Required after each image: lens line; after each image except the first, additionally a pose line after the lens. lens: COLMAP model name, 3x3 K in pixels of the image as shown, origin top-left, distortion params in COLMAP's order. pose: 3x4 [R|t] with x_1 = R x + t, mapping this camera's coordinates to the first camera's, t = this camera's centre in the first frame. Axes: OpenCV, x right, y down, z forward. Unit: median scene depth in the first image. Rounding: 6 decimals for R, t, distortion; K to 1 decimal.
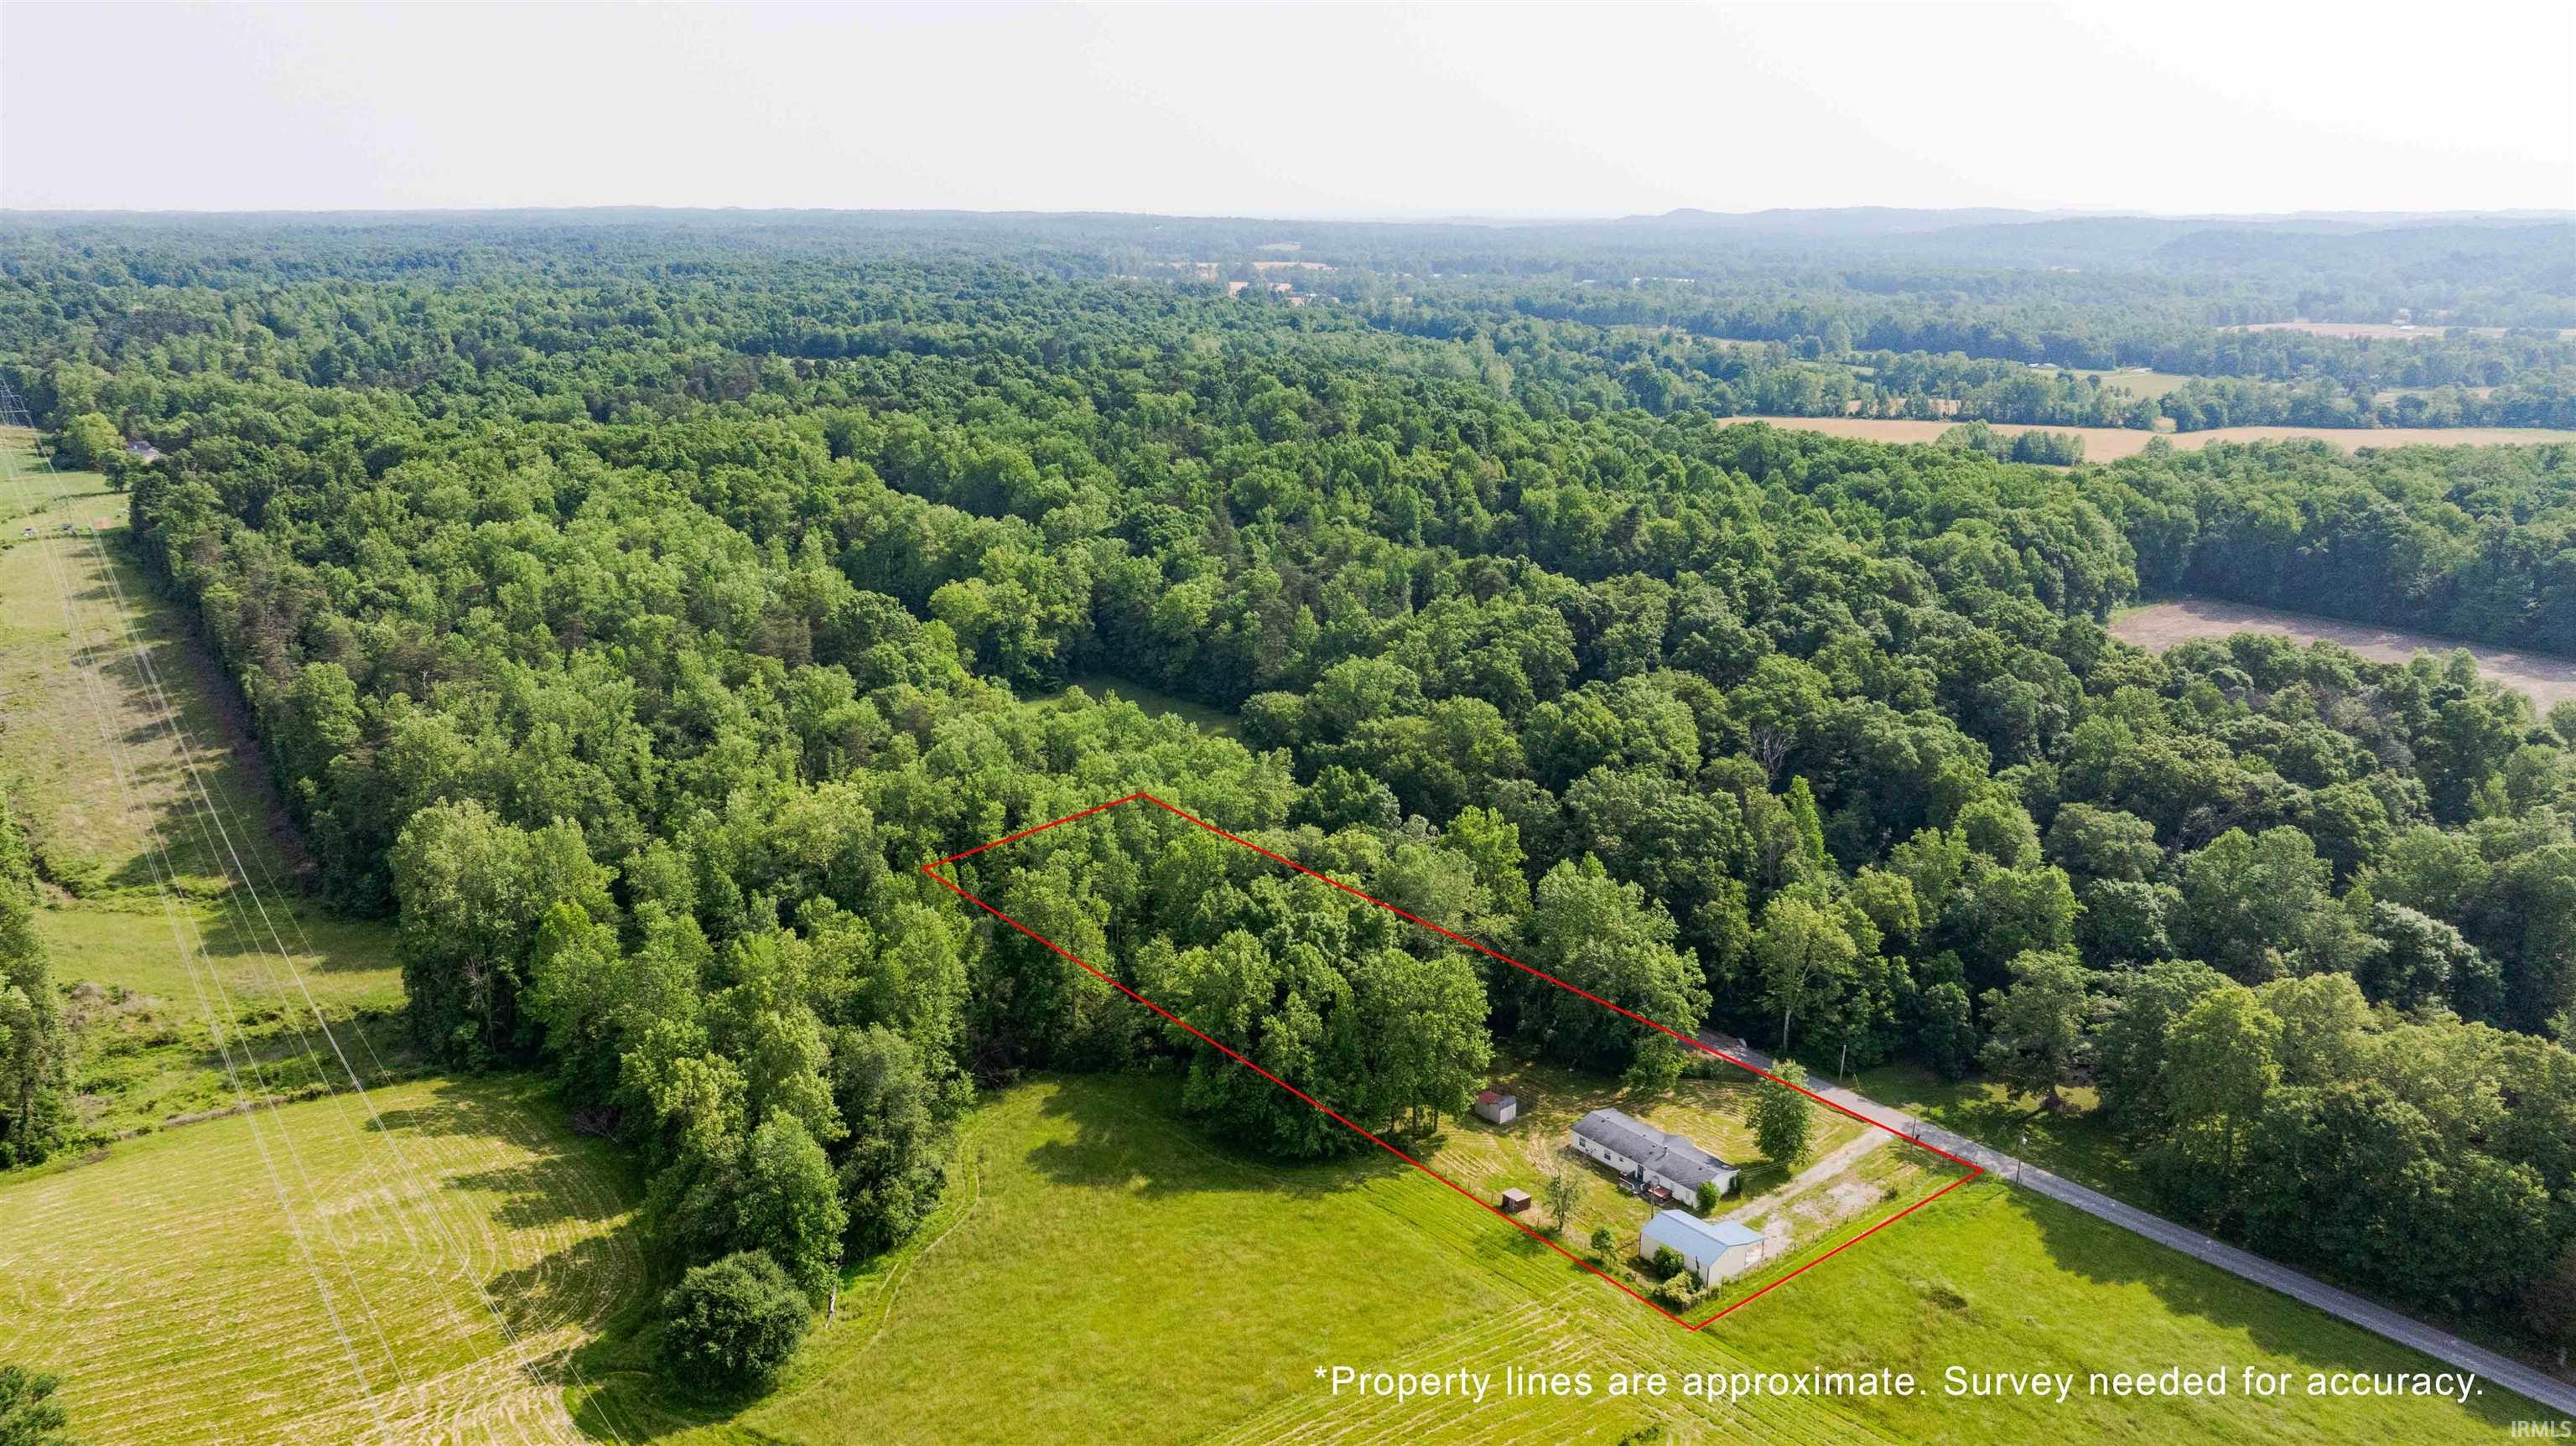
lens RADIAL K [[1750.1, 0, 1288.0], [0, 1750.1, 723.0], [0, 0, 1]] dist [-0.053751, 0.046644]
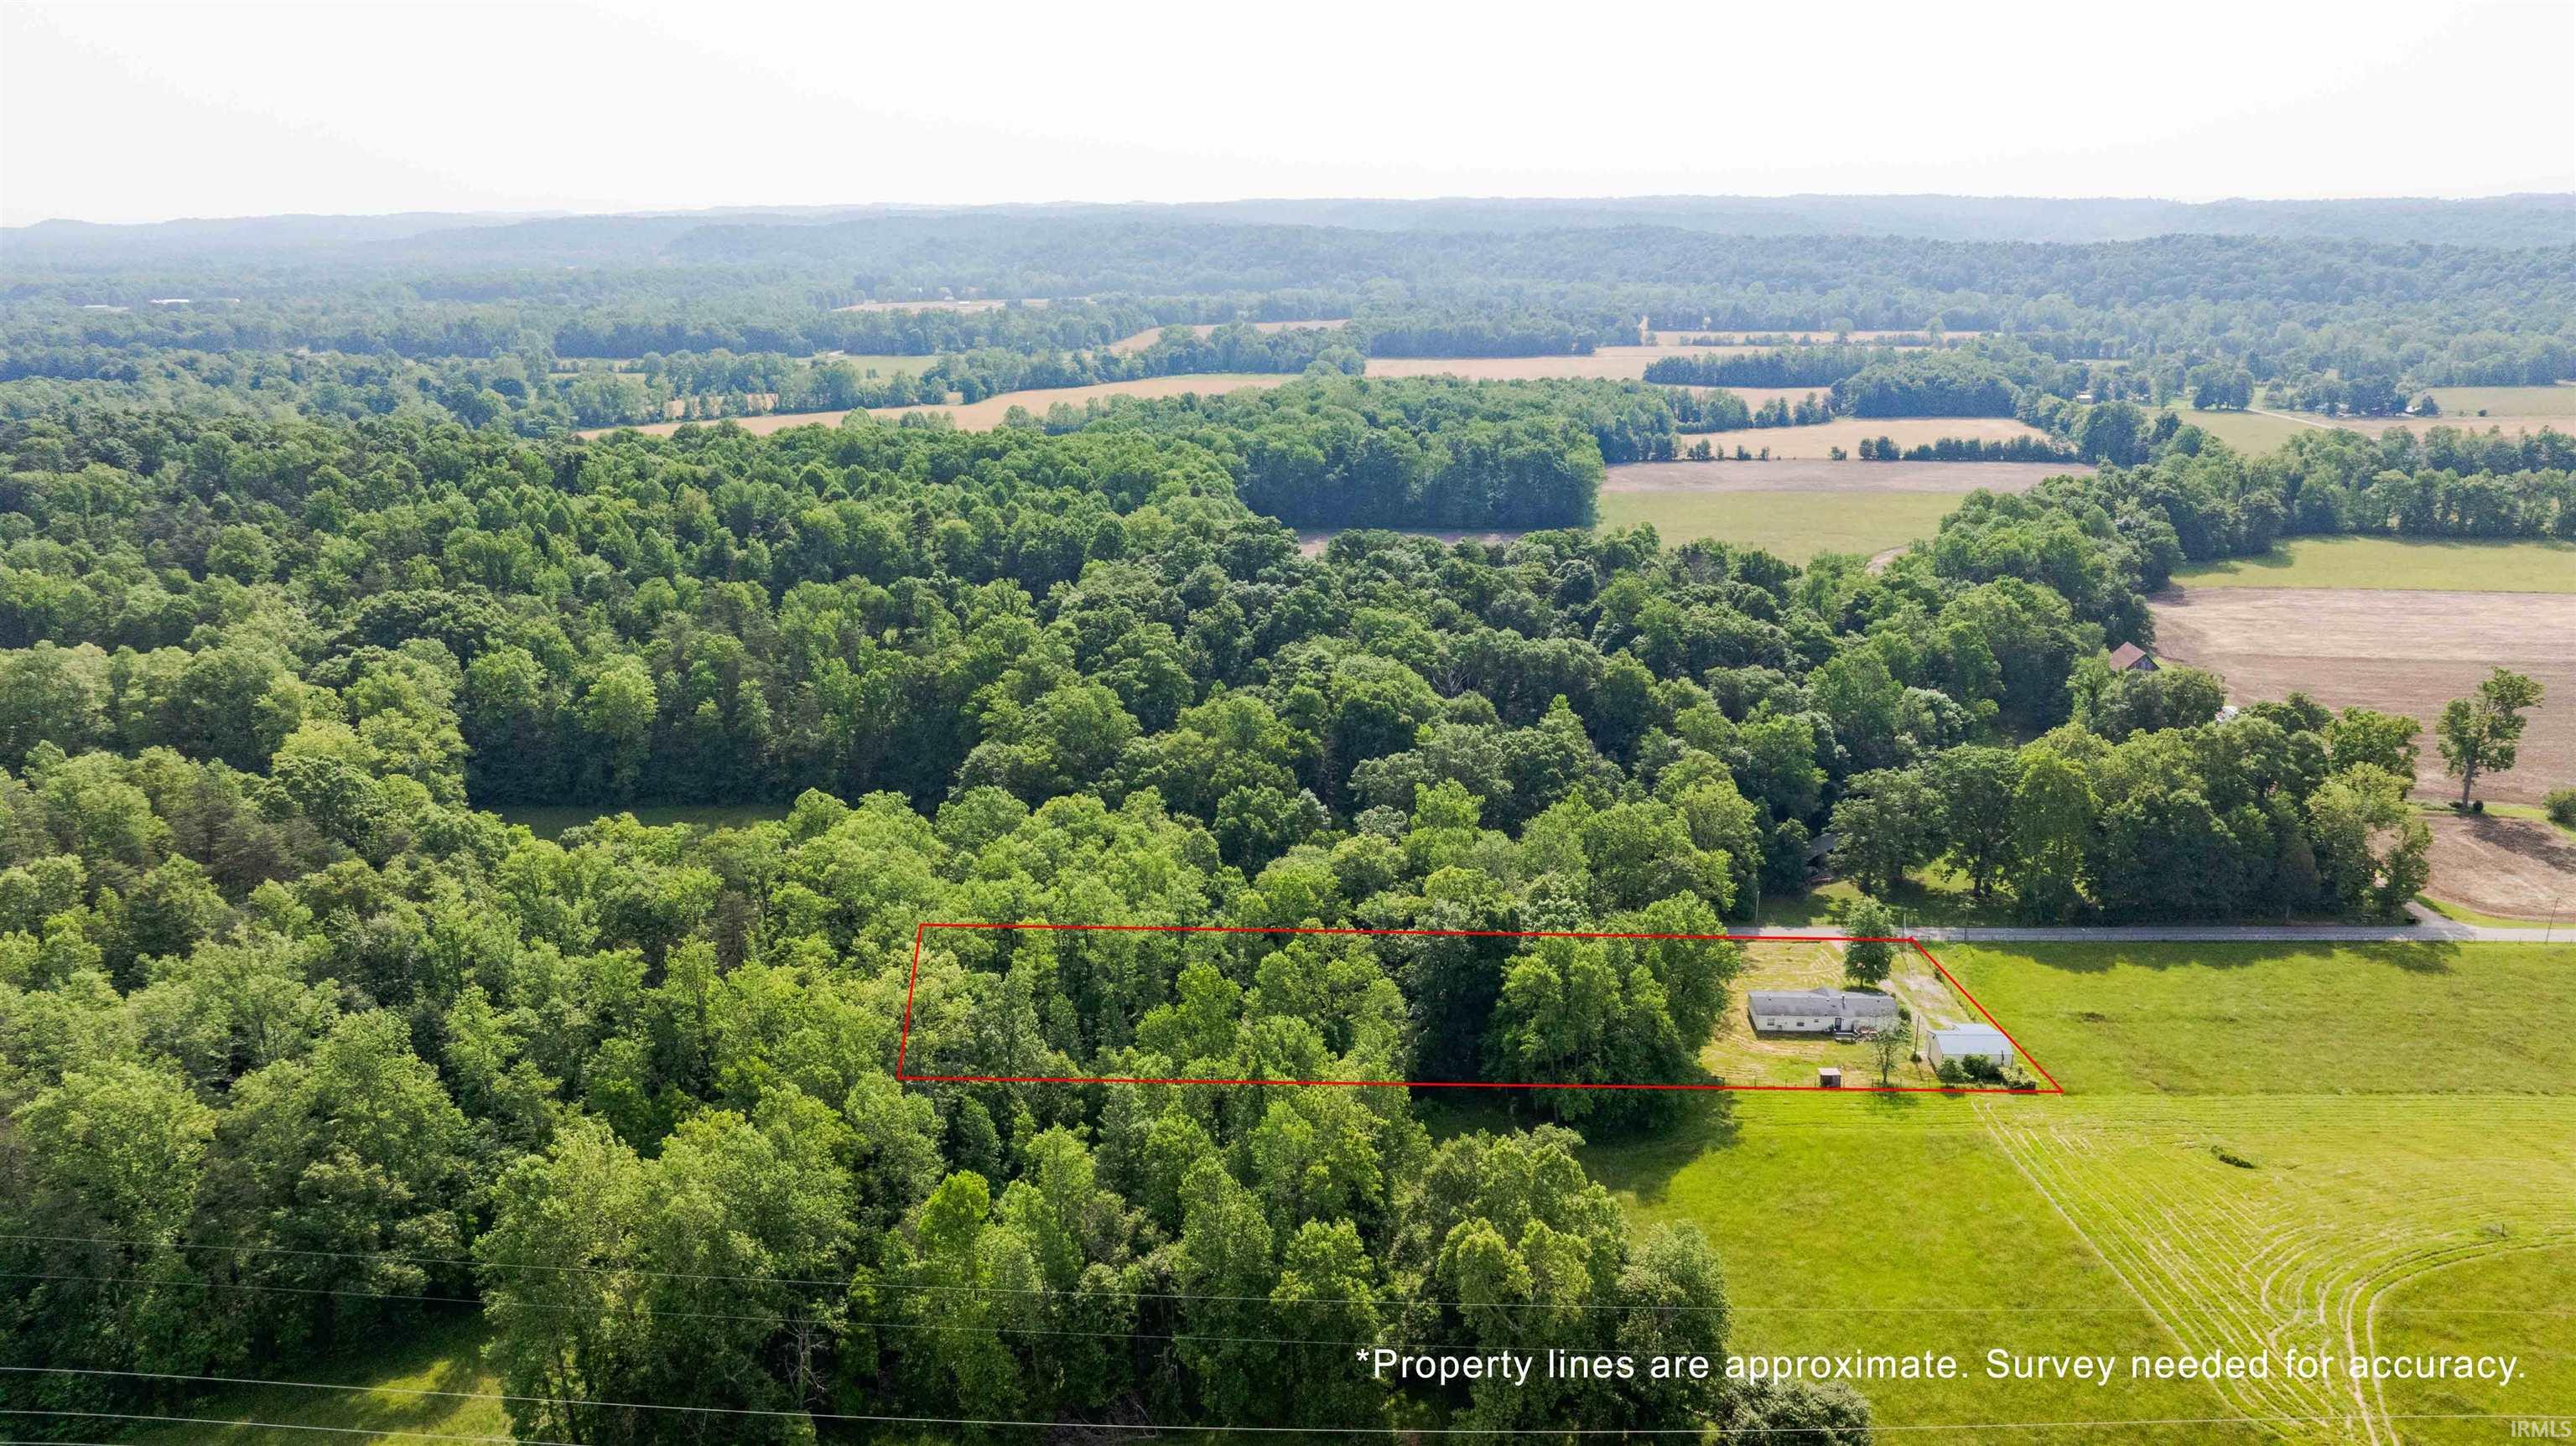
lens RADIAL K [[1750.1, 0, 1288.0], [0, 1750.1, 723.0], [0, 0, 1]] dist [-0.053751, 0.046644]
pose [[0.651705, -0.221797, 0.725318, -0.200791], [0.223491, 0.969986, 0.095806, -0.032176], [-0.724798, 0.099665, 0.681715, 0.119309]]
